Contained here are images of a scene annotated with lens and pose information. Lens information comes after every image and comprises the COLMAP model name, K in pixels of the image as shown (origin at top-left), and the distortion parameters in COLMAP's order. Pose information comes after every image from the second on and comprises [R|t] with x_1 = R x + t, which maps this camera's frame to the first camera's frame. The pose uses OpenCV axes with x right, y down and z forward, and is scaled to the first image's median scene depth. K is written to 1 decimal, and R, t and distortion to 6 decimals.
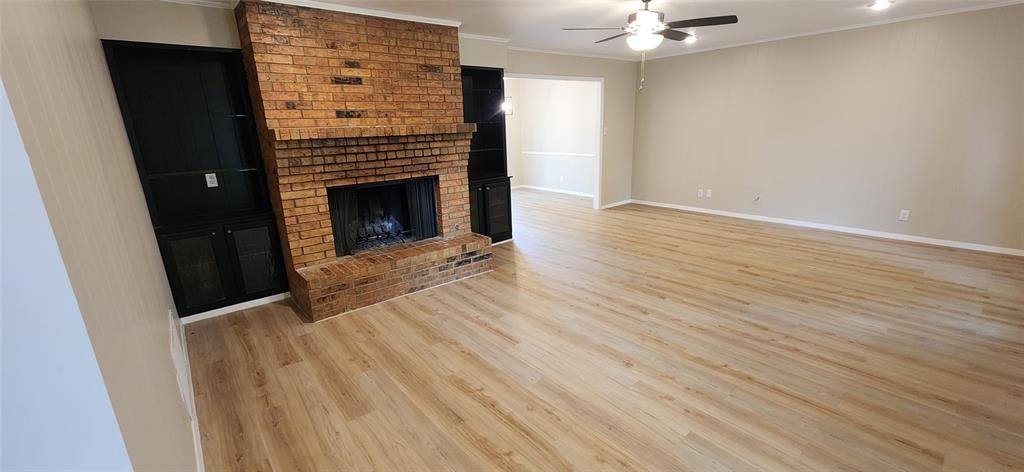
lens RADIAL K [[417.7, 0, 514.6], [0, 417.7, 240.0], [0, 0, 1]] dist [0.004549, -0.000171]
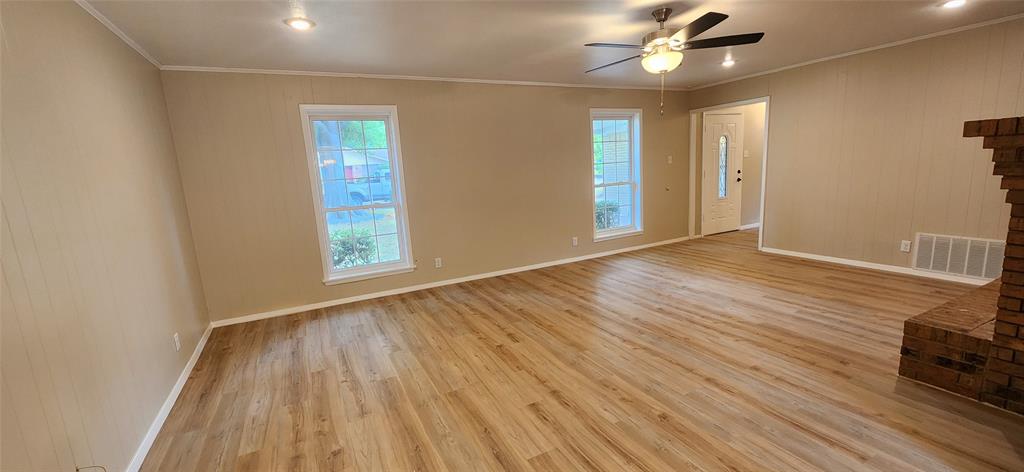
lens RADIAL K [[417.7, 0, 514.6], [0, 417.7, 240.0], [0, 0, 1]] dist [0.004549, -0.000171]
pose [[-0.971543, 0.050466, 0.231423, 0.418239], [0.146349, 0.896126, 0.418974, -0.544597], [-0.186241, 0.440920, -0.878011, 1.980576]]
